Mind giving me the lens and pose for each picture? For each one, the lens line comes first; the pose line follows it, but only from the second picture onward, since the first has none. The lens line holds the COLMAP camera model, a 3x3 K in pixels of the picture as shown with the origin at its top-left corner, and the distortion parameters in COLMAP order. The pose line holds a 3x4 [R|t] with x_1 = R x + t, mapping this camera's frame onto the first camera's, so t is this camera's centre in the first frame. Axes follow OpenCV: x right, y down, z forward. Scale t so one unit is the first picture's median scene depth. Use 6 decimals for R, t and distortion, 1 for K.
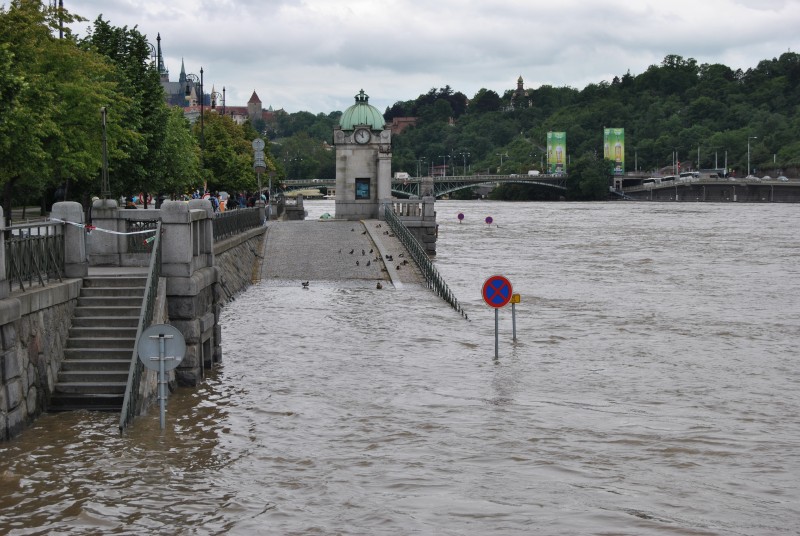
lens RADIAL K [[1990.7, 0, 353.0], [0, 1990.7, 267.8], [0, 0, 1]] dist [-0.010292, 0.379636]
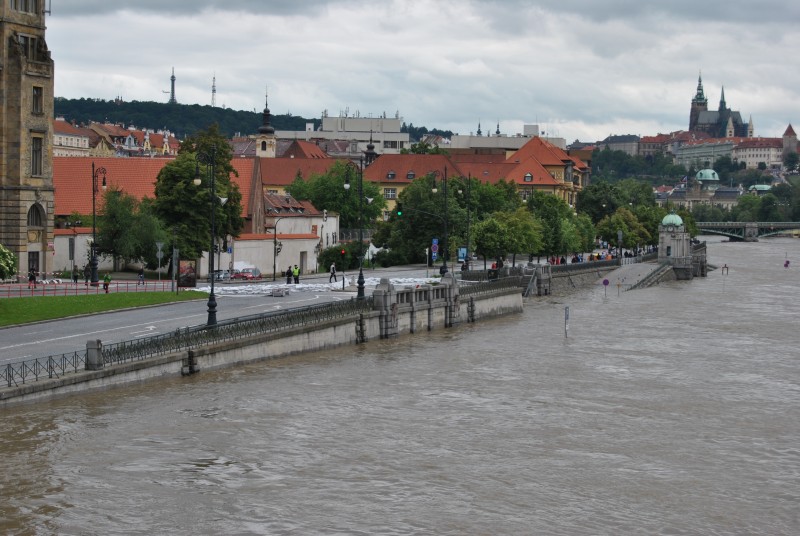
lens RADIAL K [[1990.7, 0, 353.0], [0, 1990.7, 267.8], [0, 0, 1]] dist [-0.010292, 0.379636]
pose [[0.964451, 0.029819, -0.262576, 0.259282], [-0.033540, 0.999390, -0.009698, 0.015179], [0.262126, 0.018160, 0.964863, -1.348086]]
